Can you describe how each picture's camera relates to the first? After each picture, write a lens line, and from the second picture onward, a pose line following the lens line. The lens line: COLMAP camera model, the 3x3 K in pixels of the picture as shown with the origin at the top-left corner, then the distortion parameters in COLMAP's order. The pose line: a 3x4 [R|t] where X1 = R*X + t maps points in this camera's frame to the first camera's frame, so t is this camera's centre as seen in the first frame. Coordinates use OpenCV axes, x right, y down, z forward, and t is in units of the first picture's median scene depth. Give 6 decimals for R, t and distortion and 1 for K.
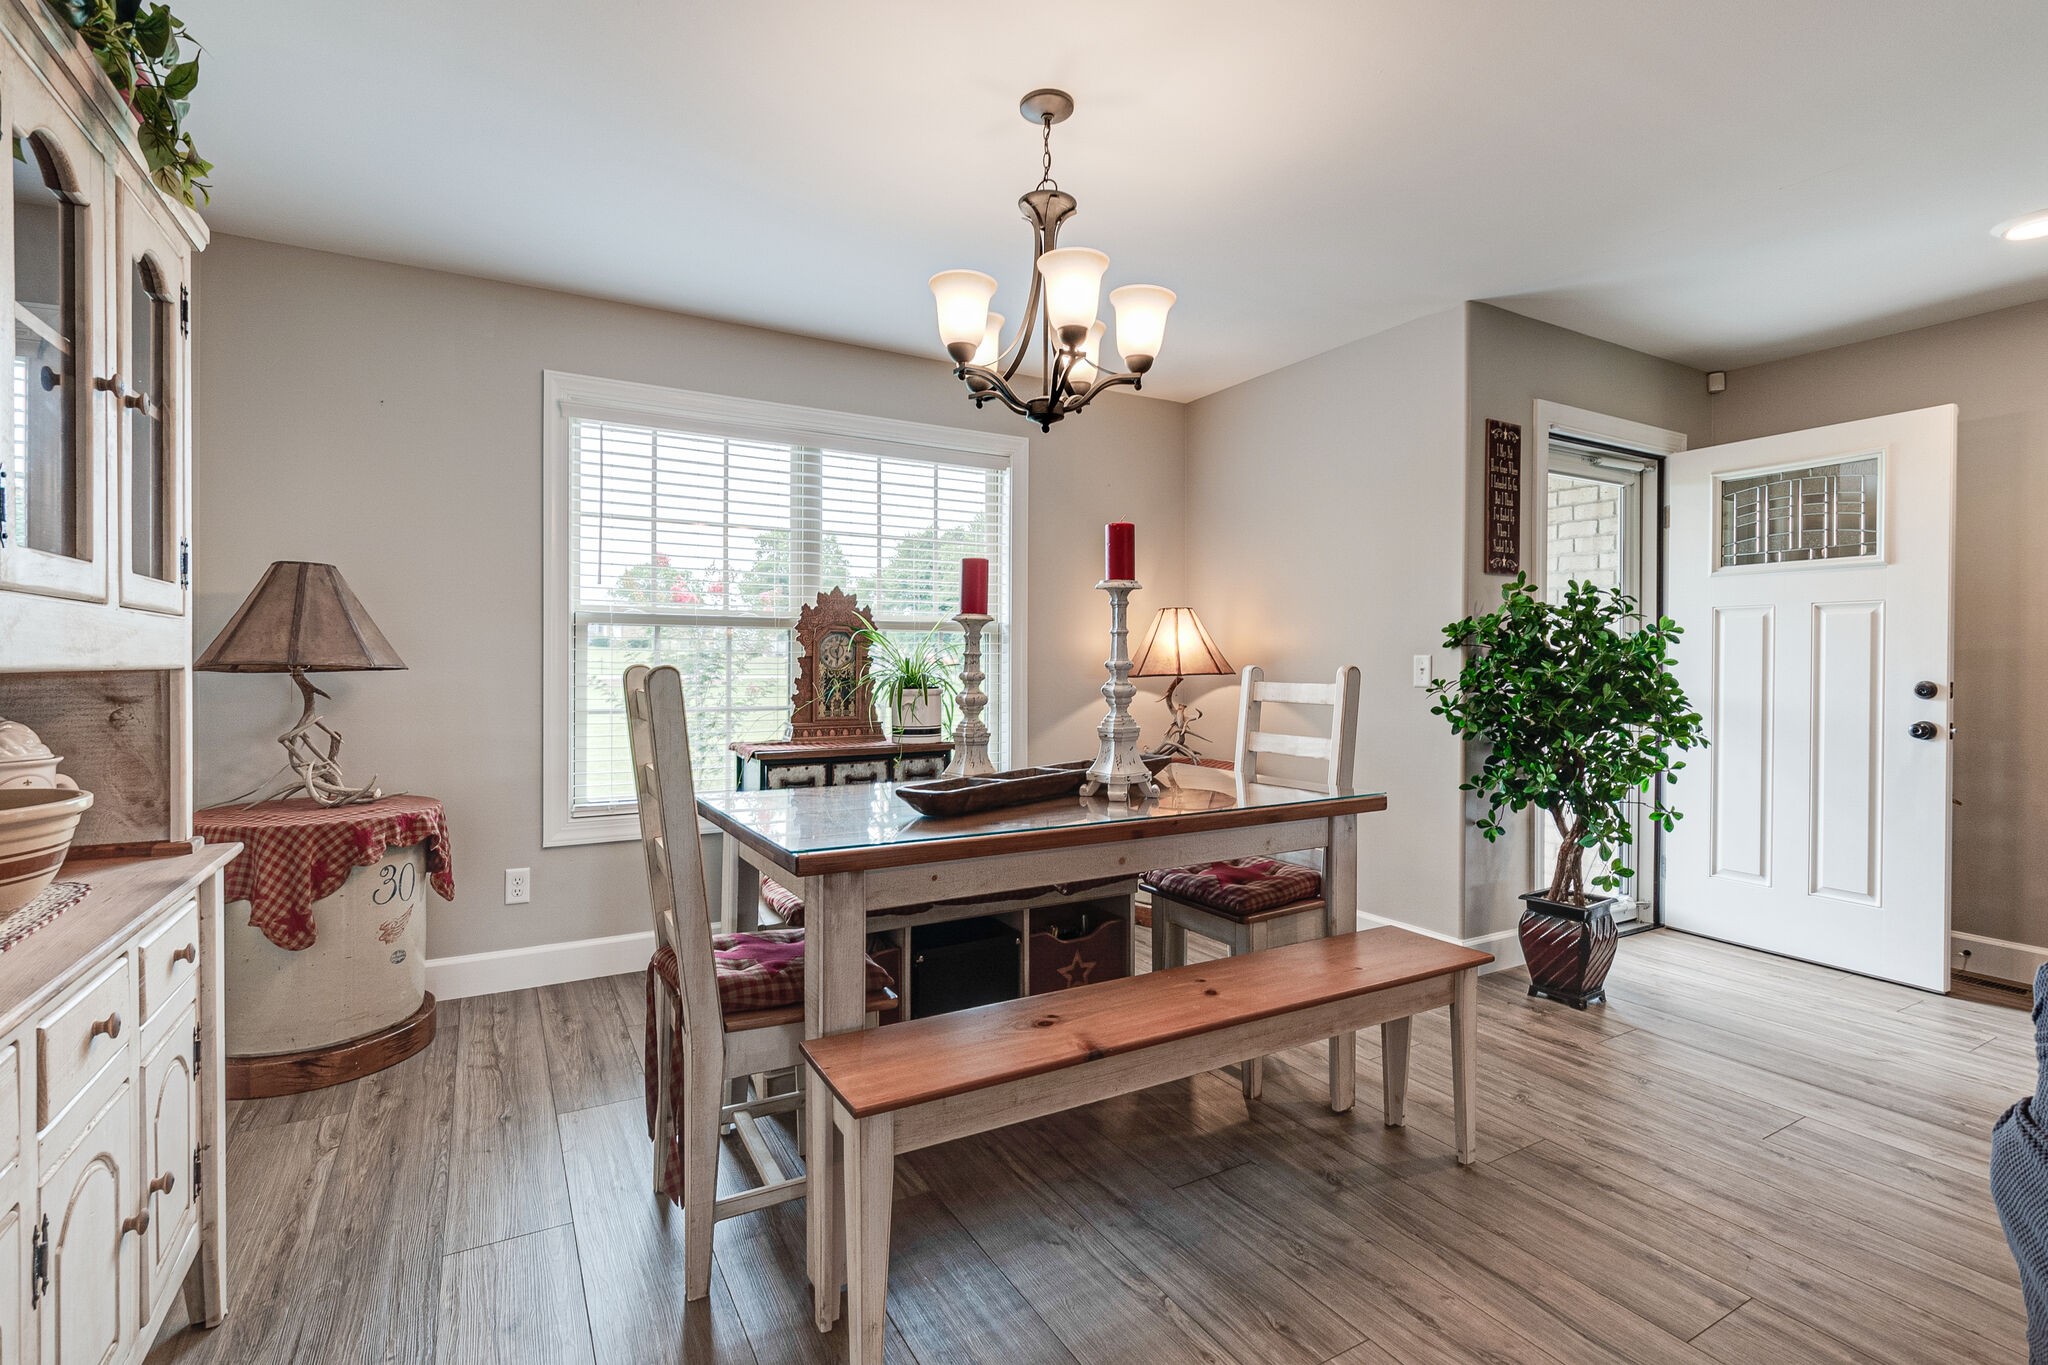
lens RADIAL K [[941.7, 0, 1025.8], [0, 941.7, 663.4], [0, 0, 1]] dist [0.006188, 0.000505]
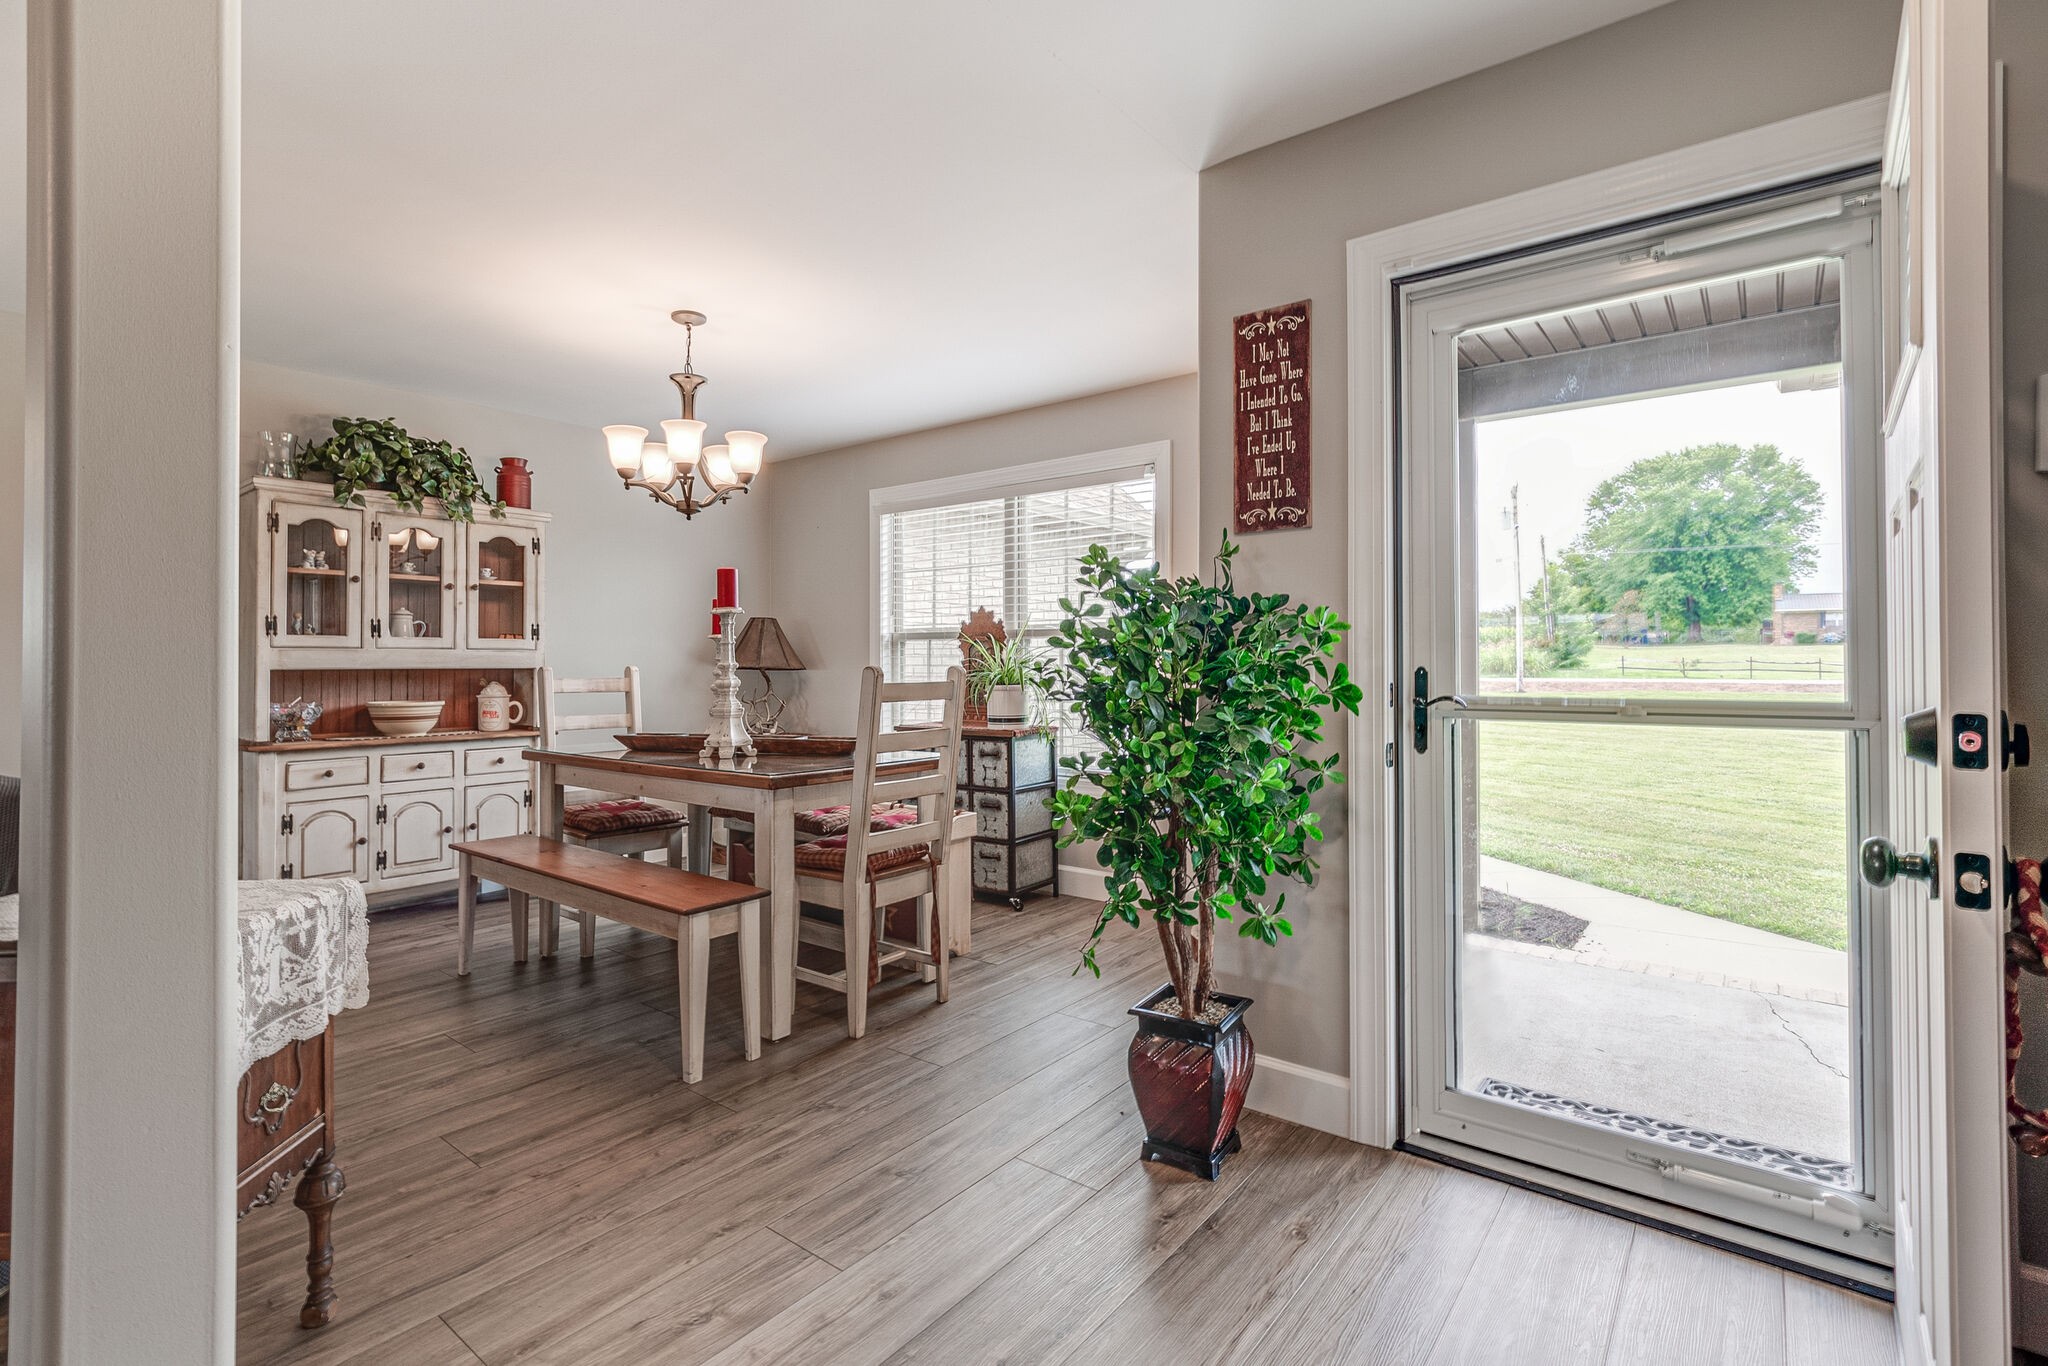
lens RADIAL K [[941.7, 0, 1021.1], [0, 941.7, 651.5], [0, 0, 1]] dist [0.006188, 0.000505]
pose [[0.372505, -0.015324, -0.927904, 1.094052], [0.003766, 0.999880, -0.015000, 0.001857], [0.928023, 0.002093, 0.372518, 0.593123]]
